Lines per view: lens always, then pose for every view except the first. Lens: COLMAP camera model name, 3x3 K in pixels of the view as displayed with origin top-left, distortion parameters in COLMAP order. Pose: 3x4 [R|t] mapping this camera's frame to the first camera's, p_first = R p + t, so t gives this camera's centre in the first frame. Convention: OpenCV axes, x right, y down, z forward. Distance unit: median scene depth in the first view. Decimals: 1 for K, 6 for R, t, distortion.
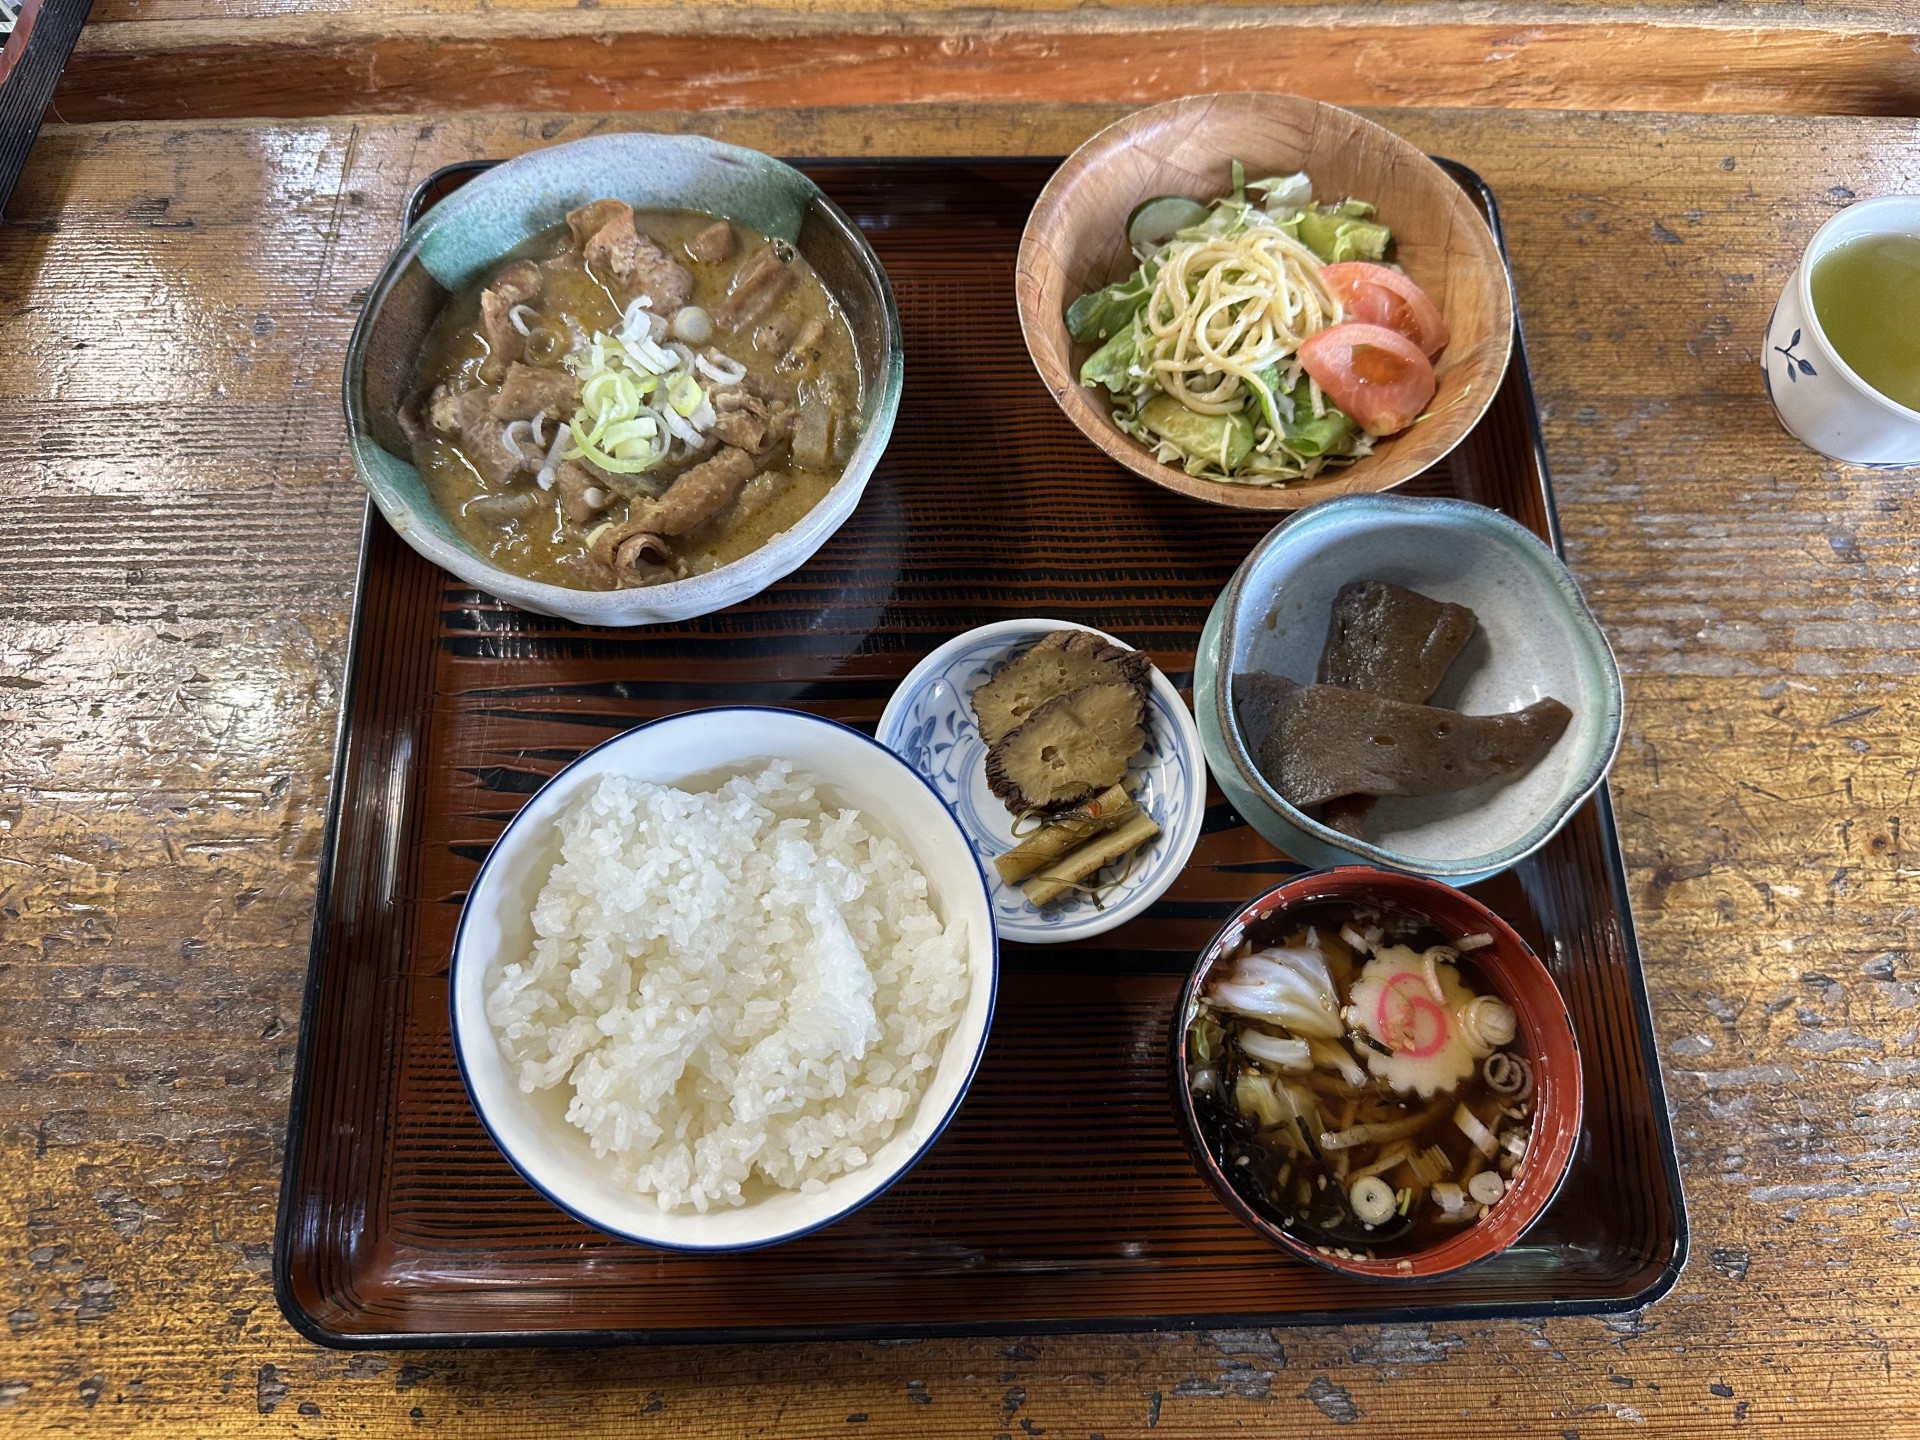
lens RADIAL K [[1366.3, 0, 955.6], [0, 1366.3, 721.0], [0, 0, 1]] dist [0.008633, -0.000485]
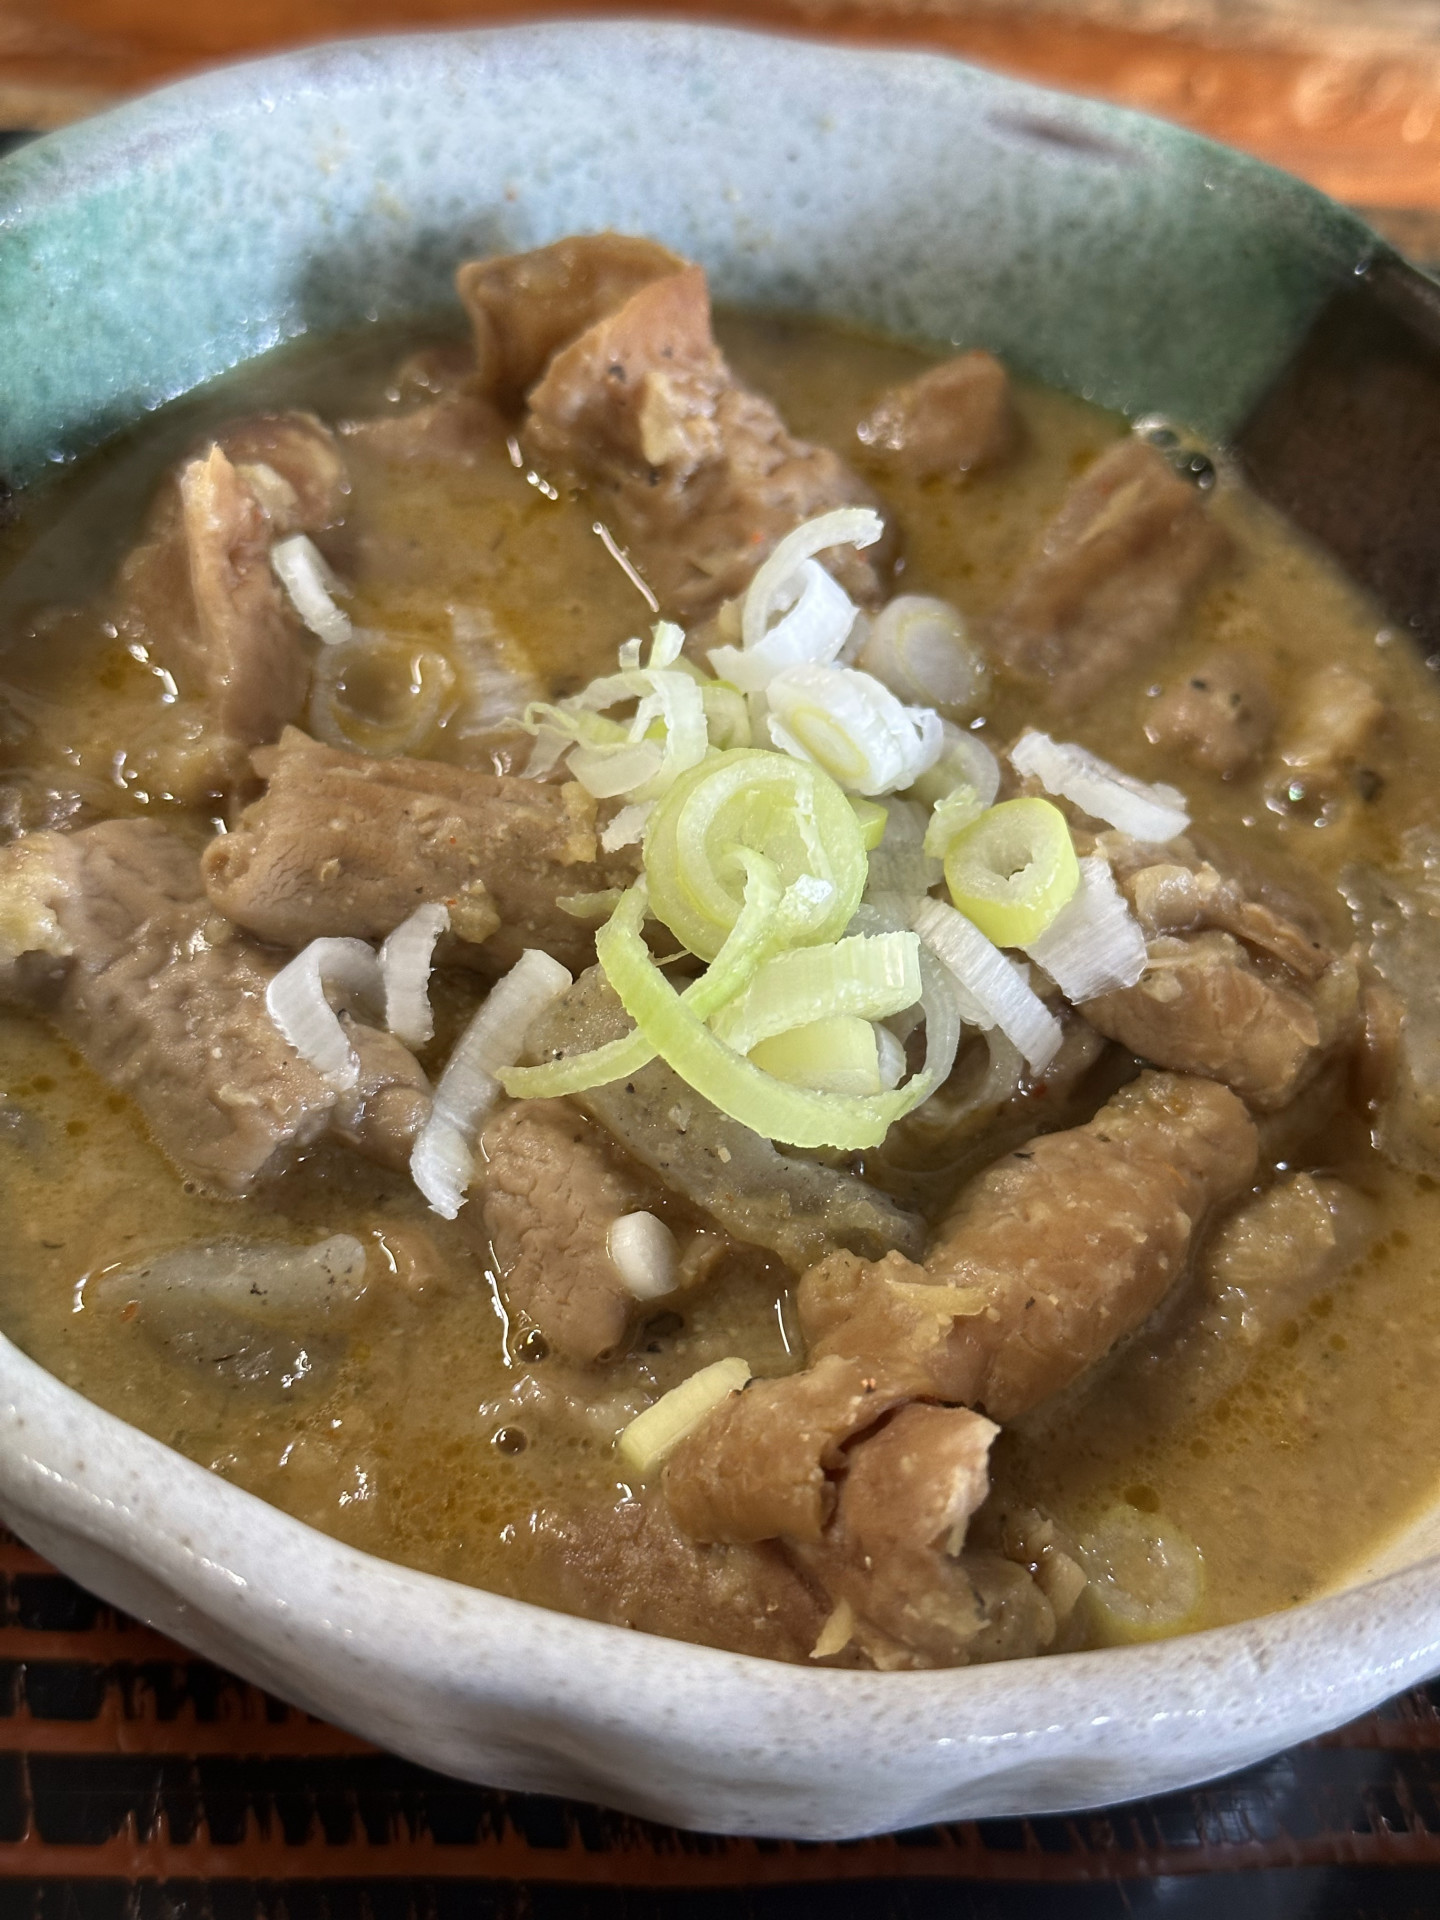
lens RADIAL K [[2650.1, 0, 722.7], [0, 2650.1, 960.7], [0, 0, 1]] dist [0.191715, 0.000000]
pose [[0.978874, 0.046378, 0.199133, -0.344475], [0.024174, 0.940852, -0.337953, -0.054674], [-0.203029, 0.335628, 0.919855, 0.552473]]
